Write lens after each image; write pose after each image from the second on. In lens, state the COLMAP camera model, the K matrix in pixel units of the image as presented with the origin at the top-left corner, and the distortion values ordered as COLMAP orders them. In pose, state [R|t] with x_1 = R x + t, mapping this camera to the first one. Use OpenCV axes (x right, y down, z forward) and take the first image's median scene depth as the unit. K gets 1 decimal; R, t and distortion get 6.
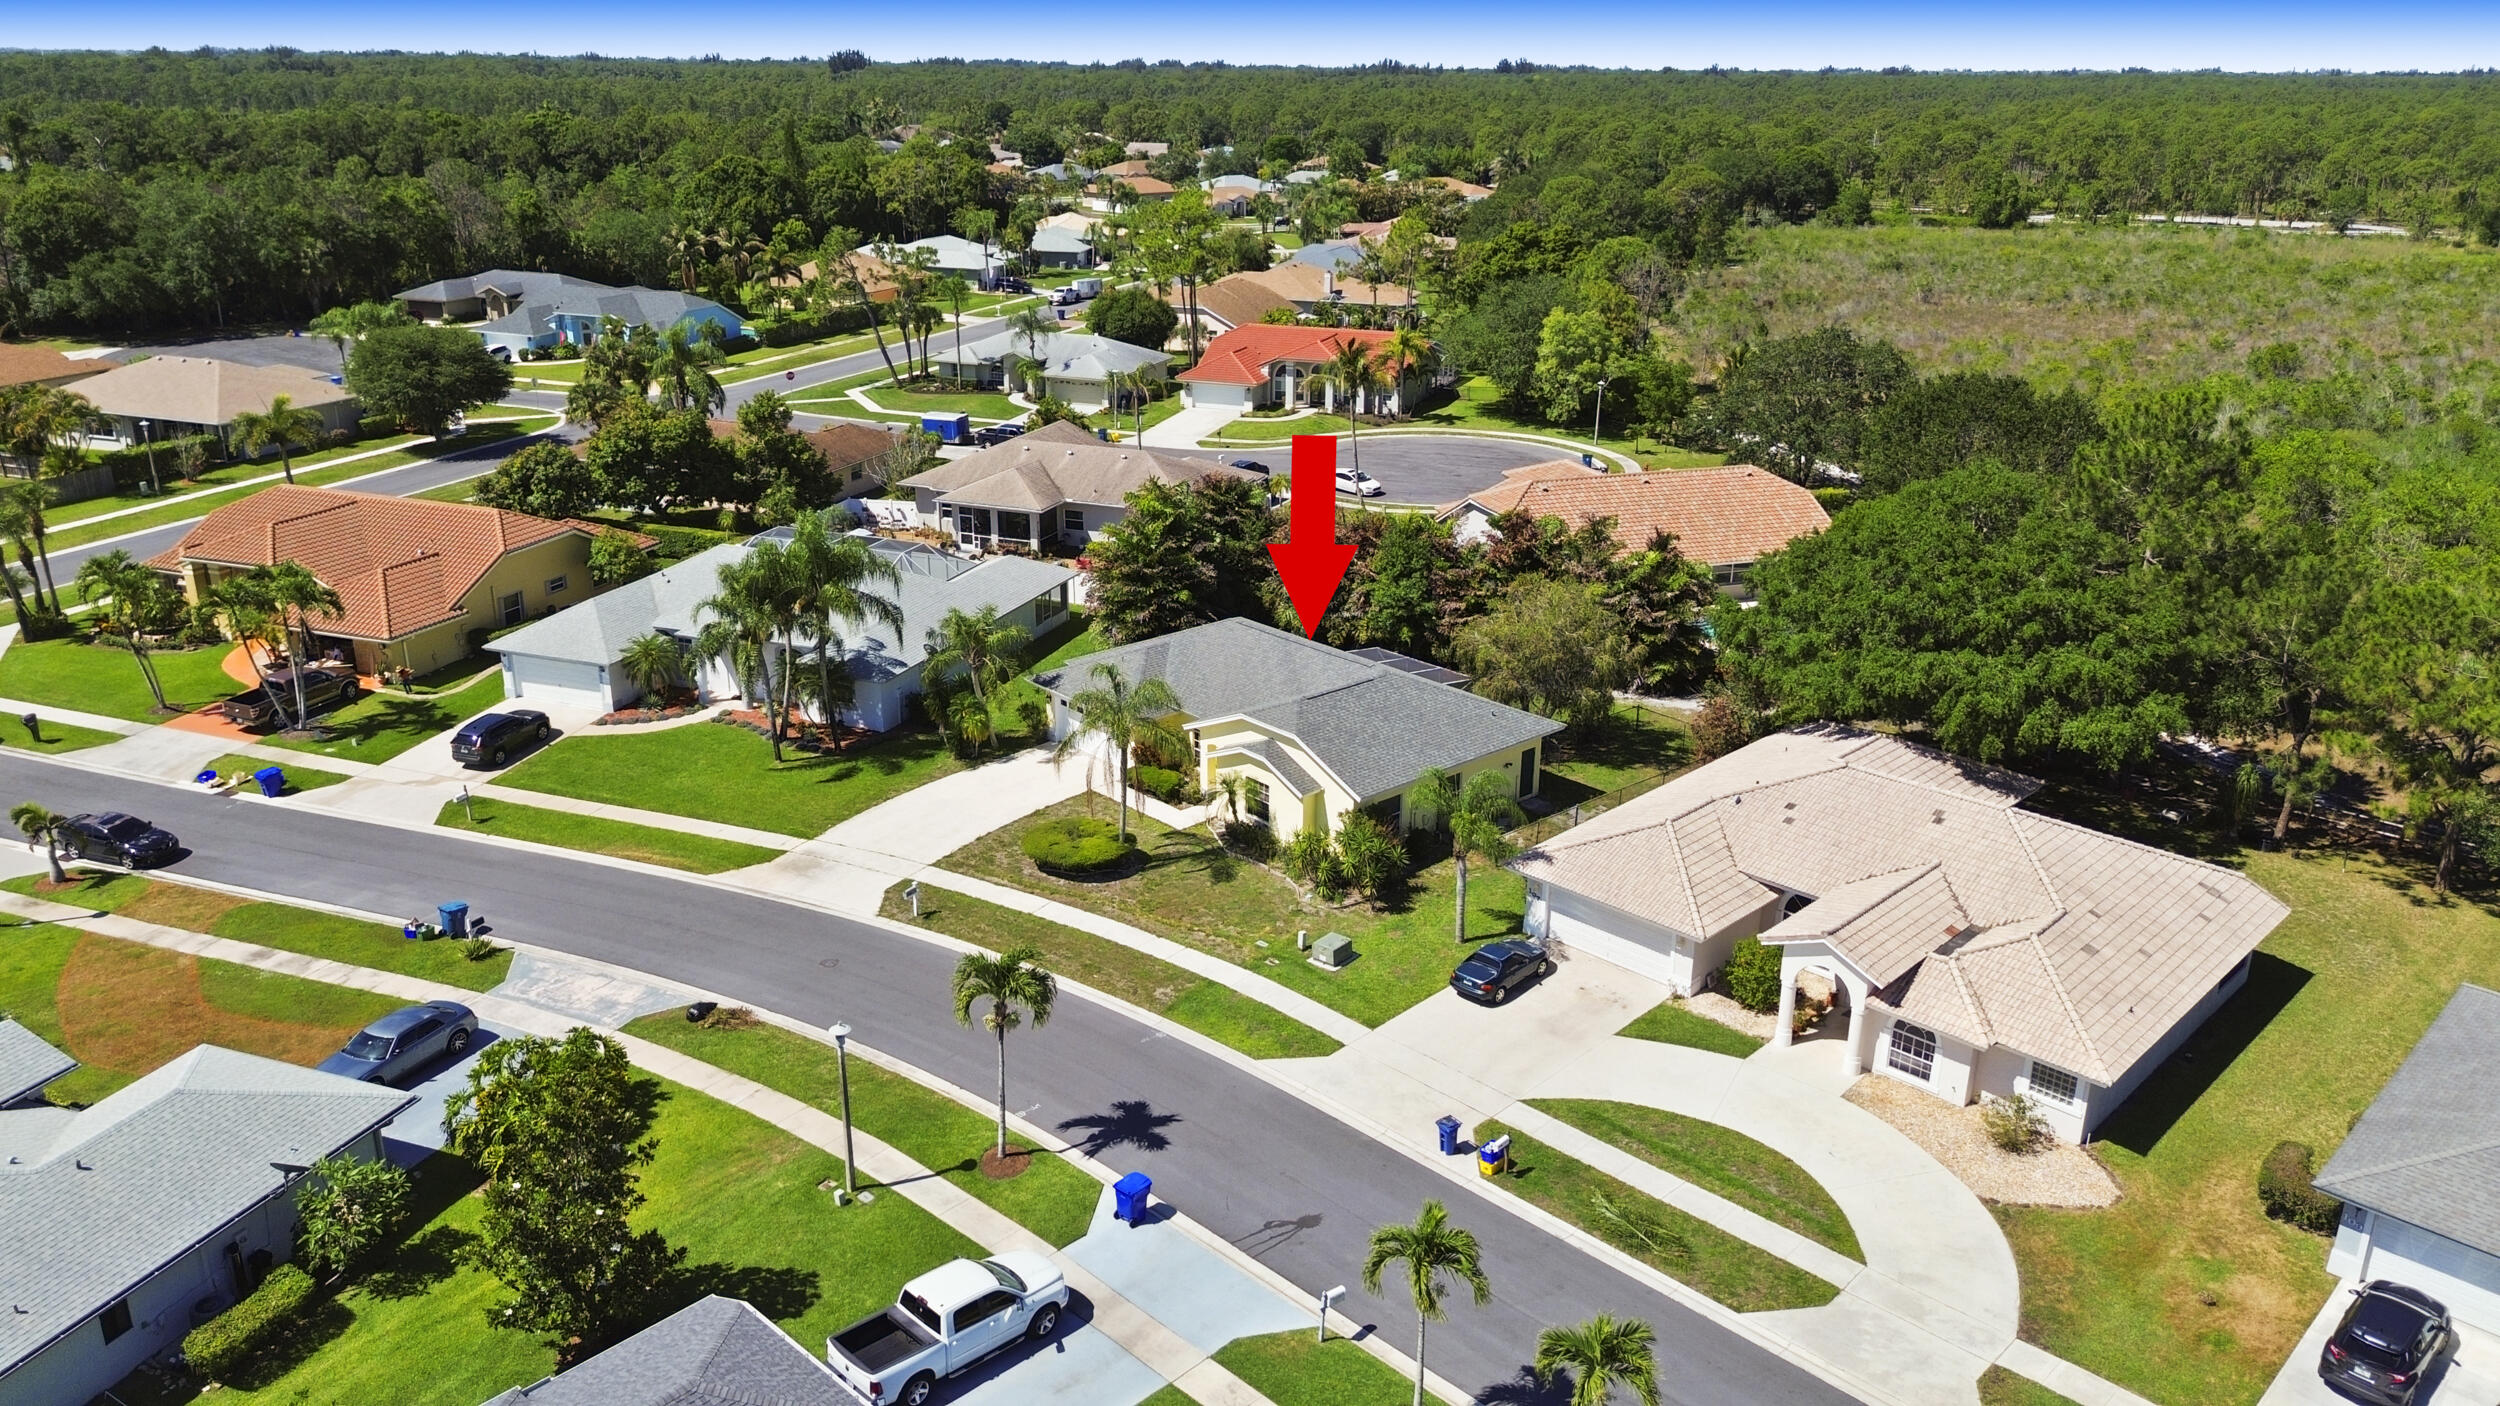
lens RADIAL K [[1775.9, 0, 1254.4], [0, 1775.9, 691.2], [0, 0, 1]] dist [0.071586, -0.071716]
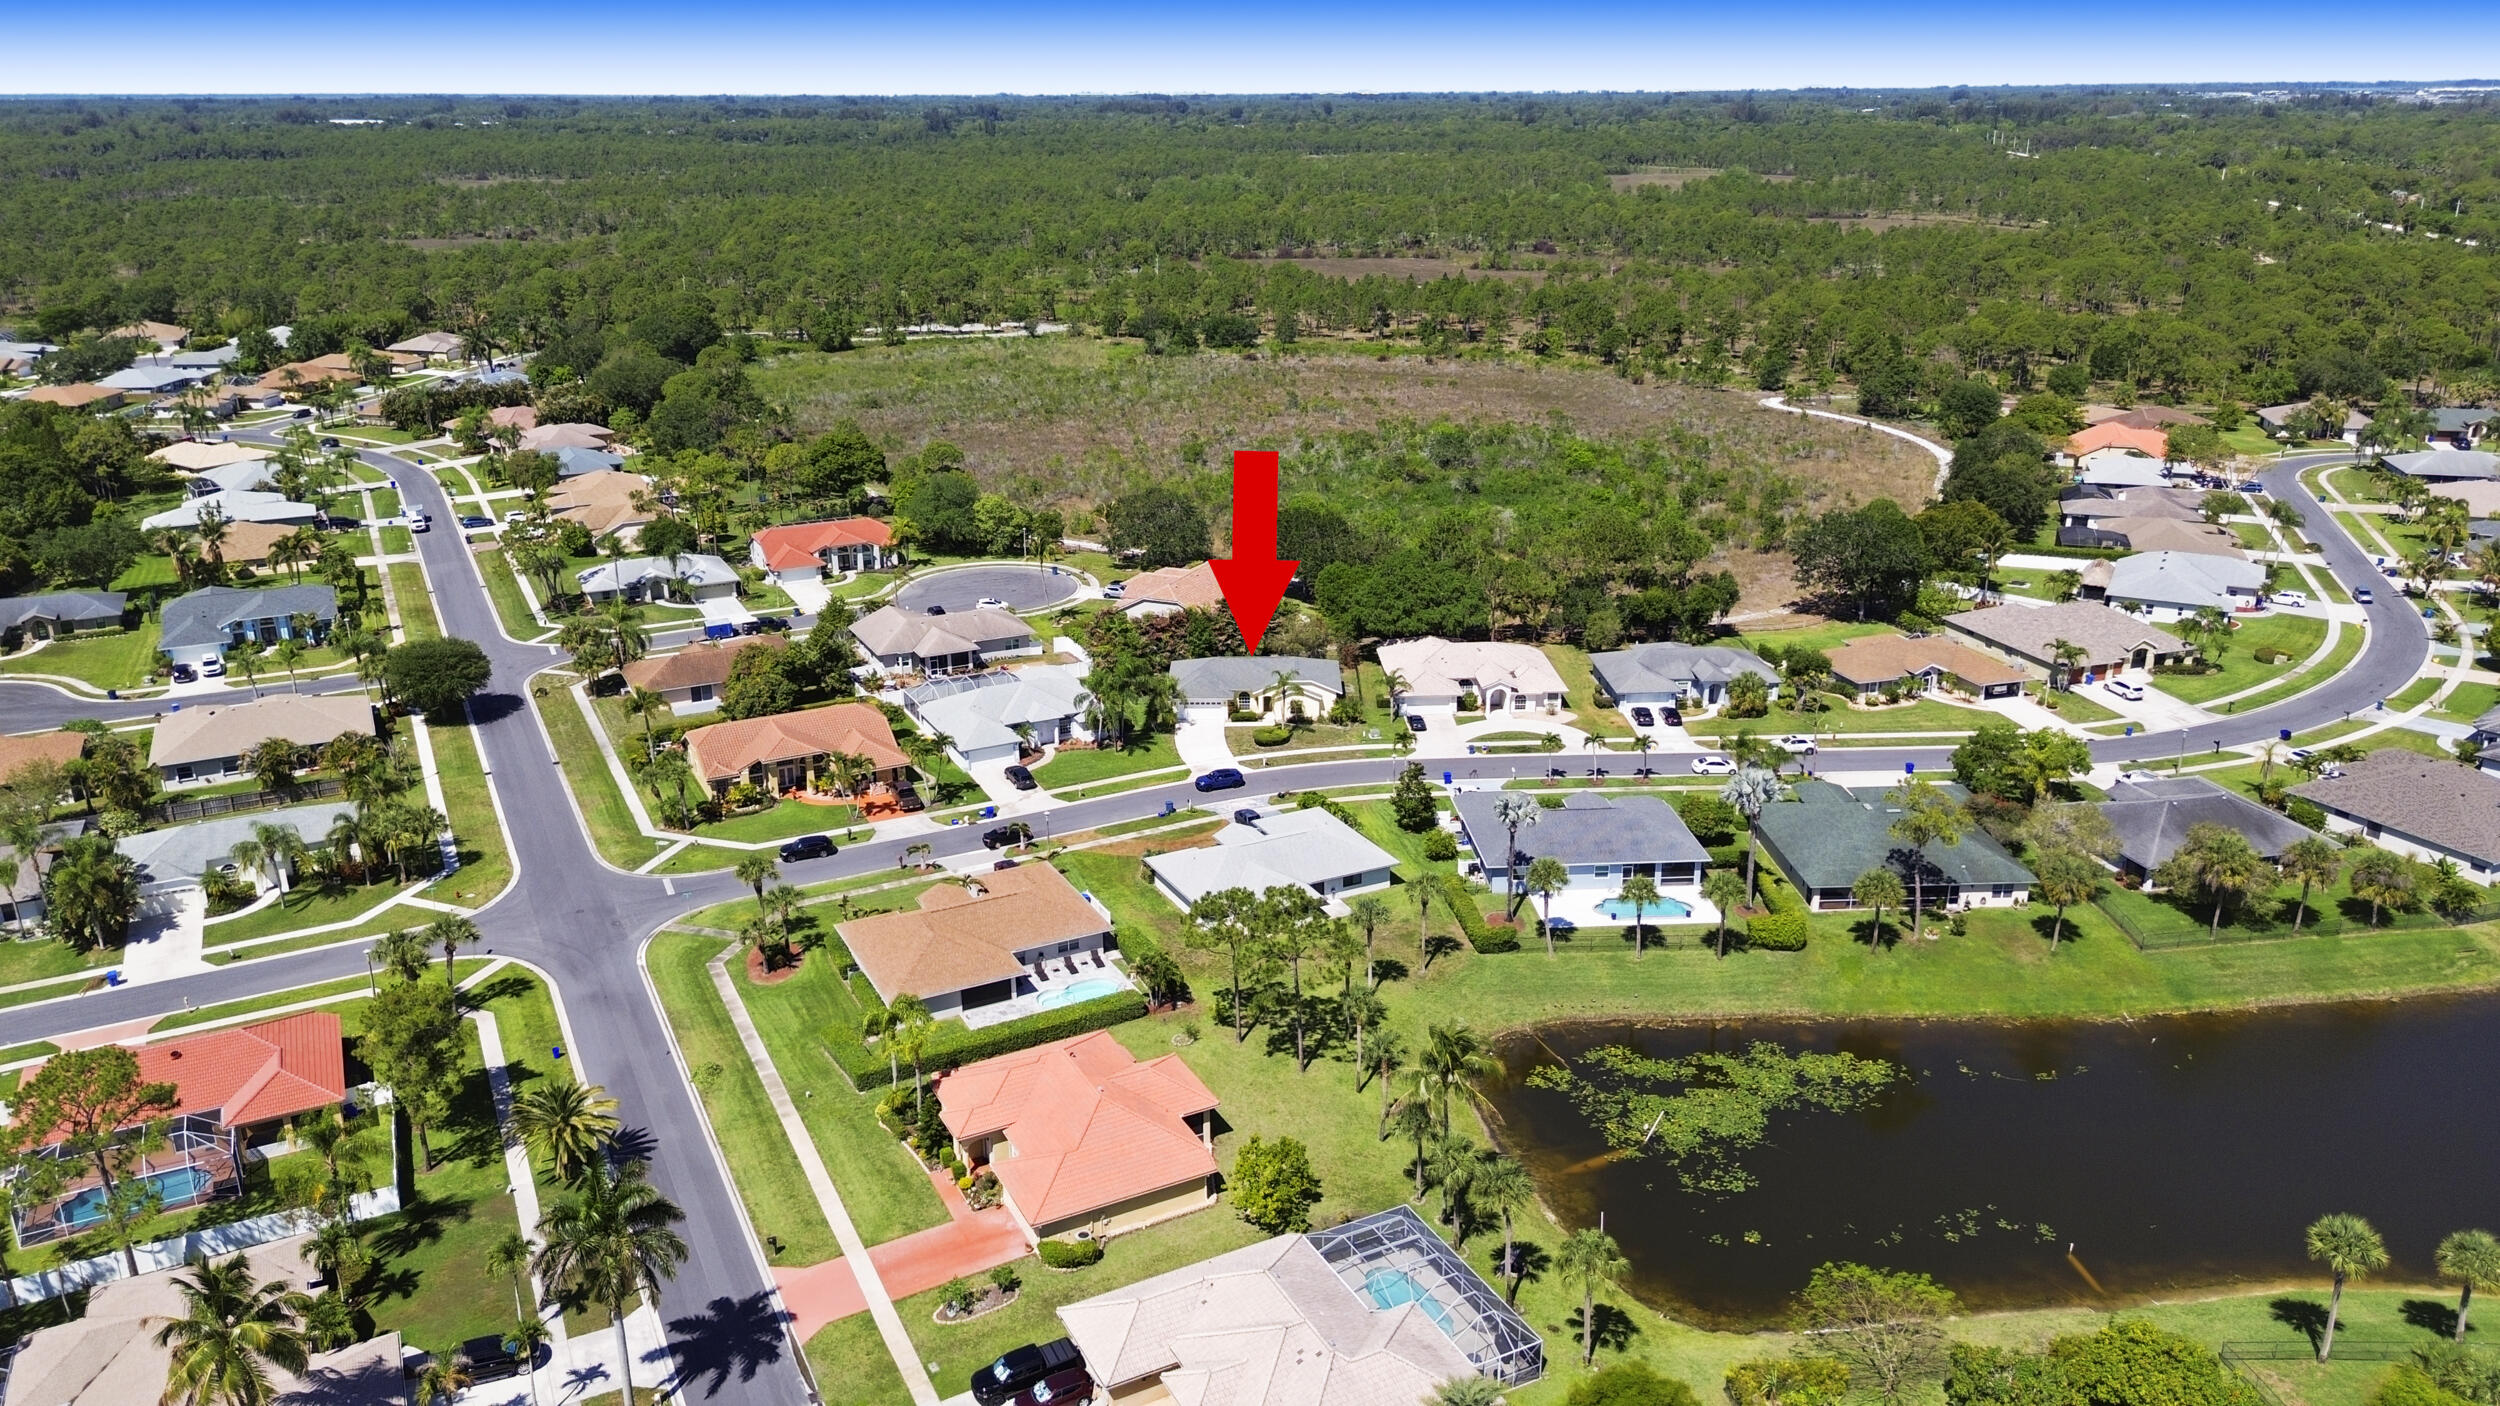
lens RADIAL K [[1775.9, 0, 1254.4], [0, 1775.9, 691.2], [0, 0, 1]] dist [0.071586, -0.071716]
pose [[0.674051, -0.250153, 0.695038, -1.734598], [0.255246, 0.961832, 0.098636, -0.226113], [-0.693184, 0.110920, 0.712174, -0.871031]]
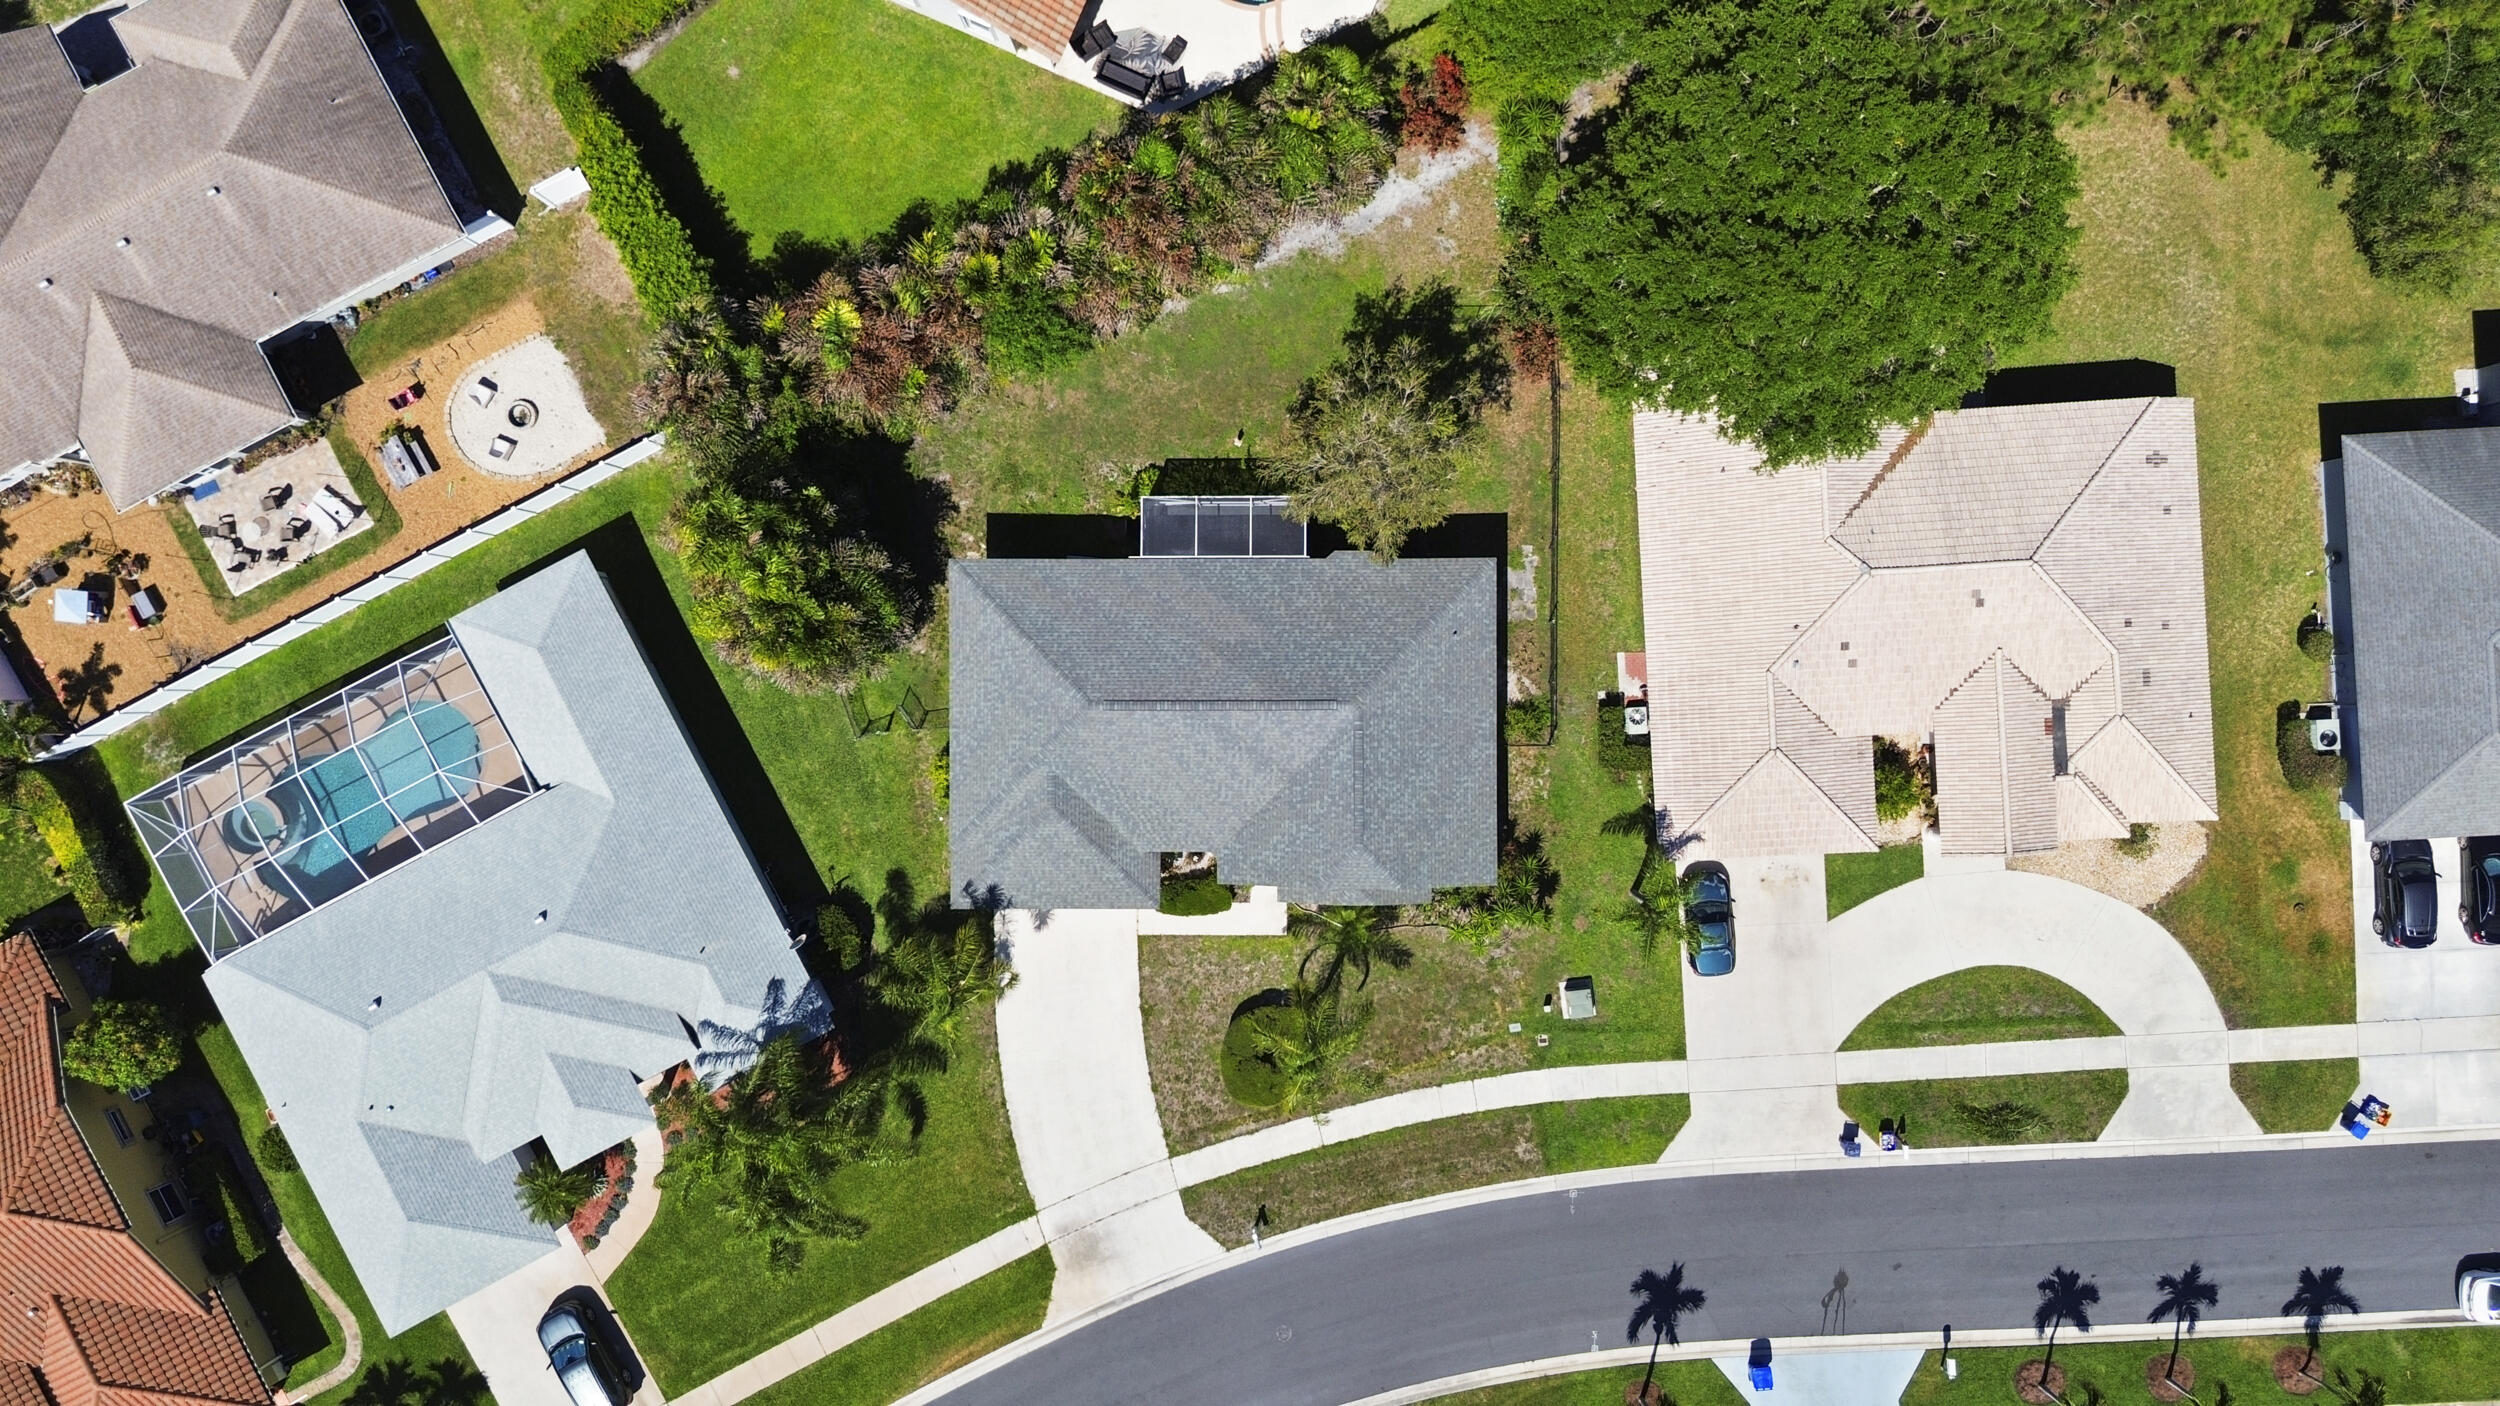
lens RADIAL K [[1775.9, 0, 1254.4], [0, 1775.9, 691.2], [0, 0, 1]] dist [0.071586, -0.071716]
pose [[0.669021, -0.742951, -0.020852, 0.055660], [0.268715, 0.215628, 0.938774, -0.738506], [-0.692967, -0.633663, 0.343902, 0.645674]]
